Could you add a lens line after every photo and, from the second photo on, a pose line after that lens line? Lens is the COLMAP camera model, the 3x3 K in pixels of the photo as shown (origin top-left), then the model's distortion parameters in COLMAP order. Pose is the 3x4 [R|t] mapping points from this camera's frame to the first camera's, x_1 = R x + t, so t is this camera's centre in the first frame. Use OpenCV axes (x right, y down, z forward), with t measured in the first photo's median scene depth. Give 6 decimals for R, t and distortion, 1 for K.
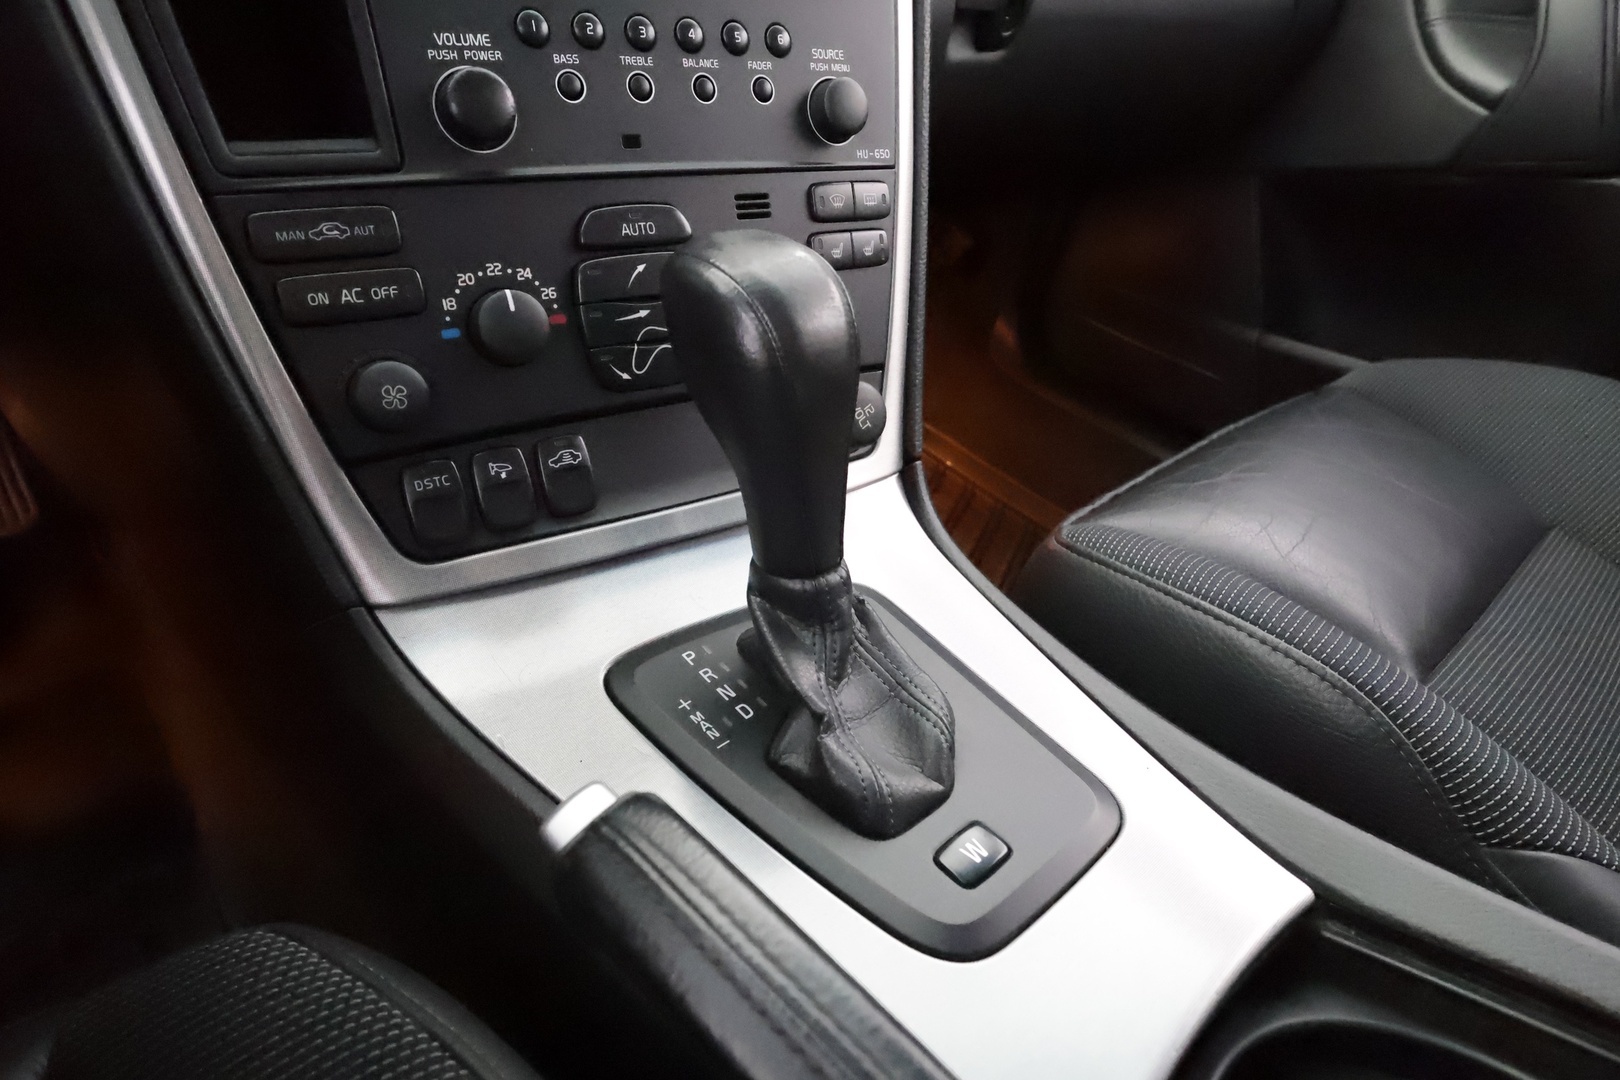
lens RADIAL K [[875.4, 0, 810.0], [0, 875.4, 540.0], [0, 0, 1]] dist [-0.003282, 0.000051]
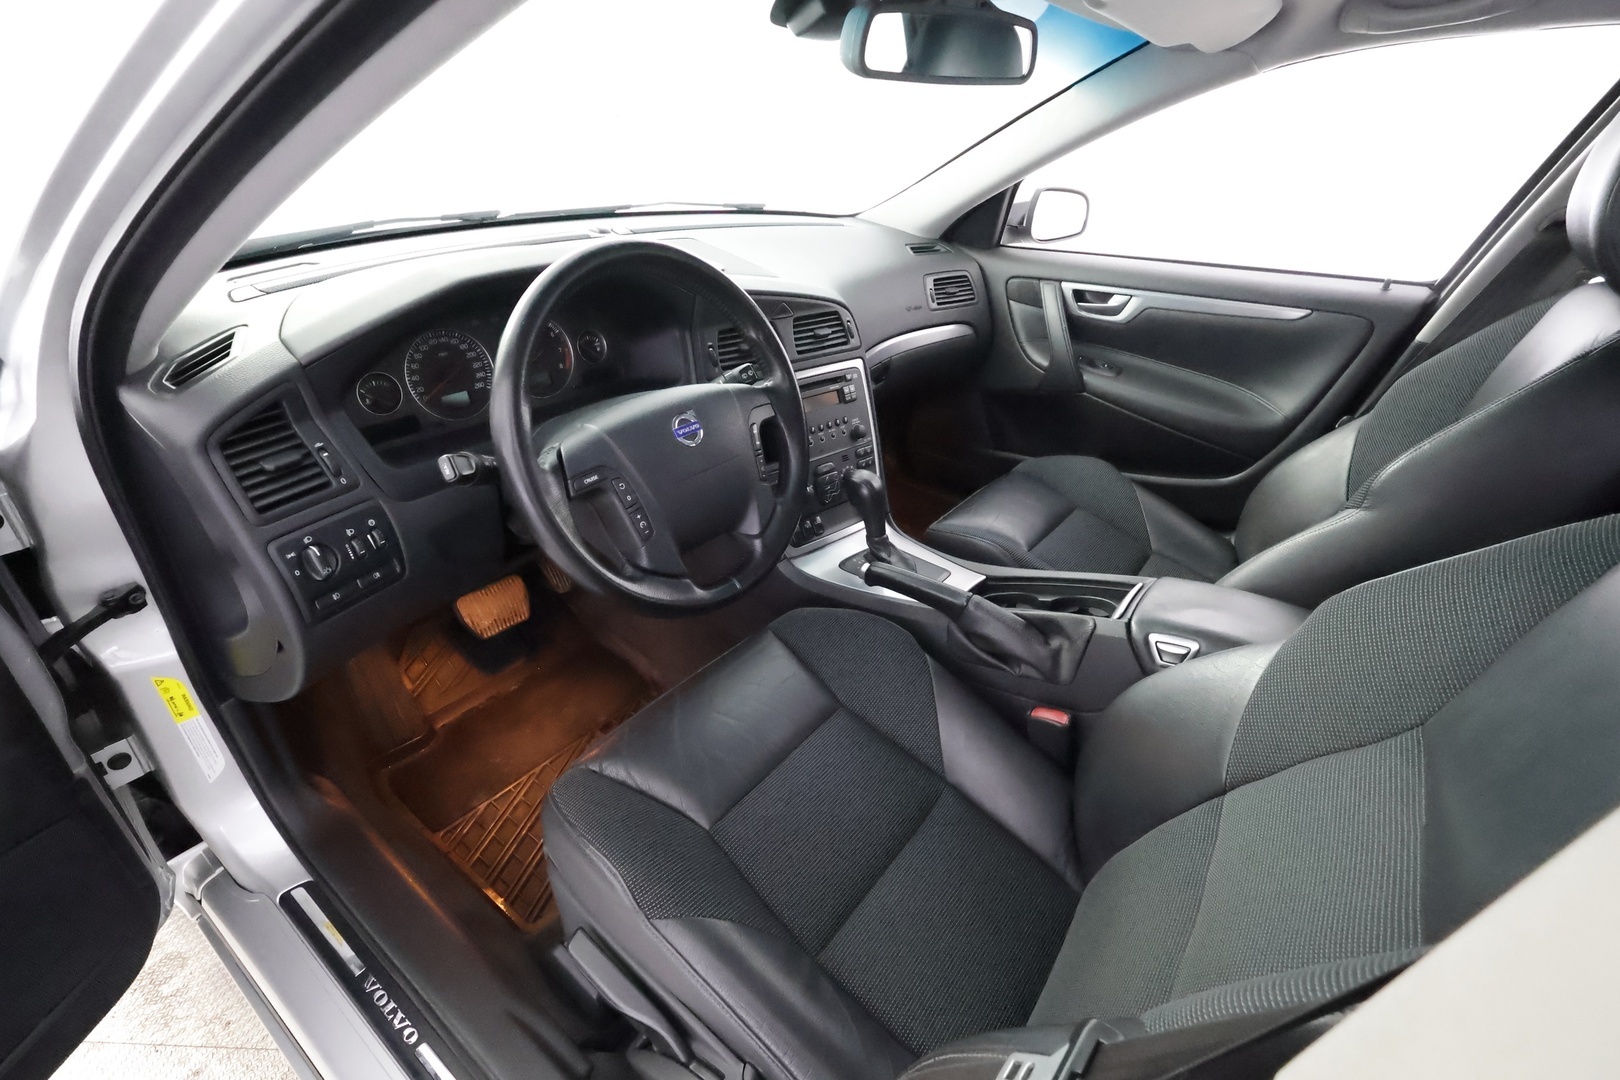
lens RADIAL K [[762.5, 0, 810.0], [0, 762.5, 540.0], [0, 0, 1]] dist [0.000377, 0.000005]
pose [[0.980887, -0.147097, 0.127368, -0.743882], [0.159613, 0.982661, -0.094341, 0.325360], [-0.111283, 0.112868, 0.987359, -2.535286]]
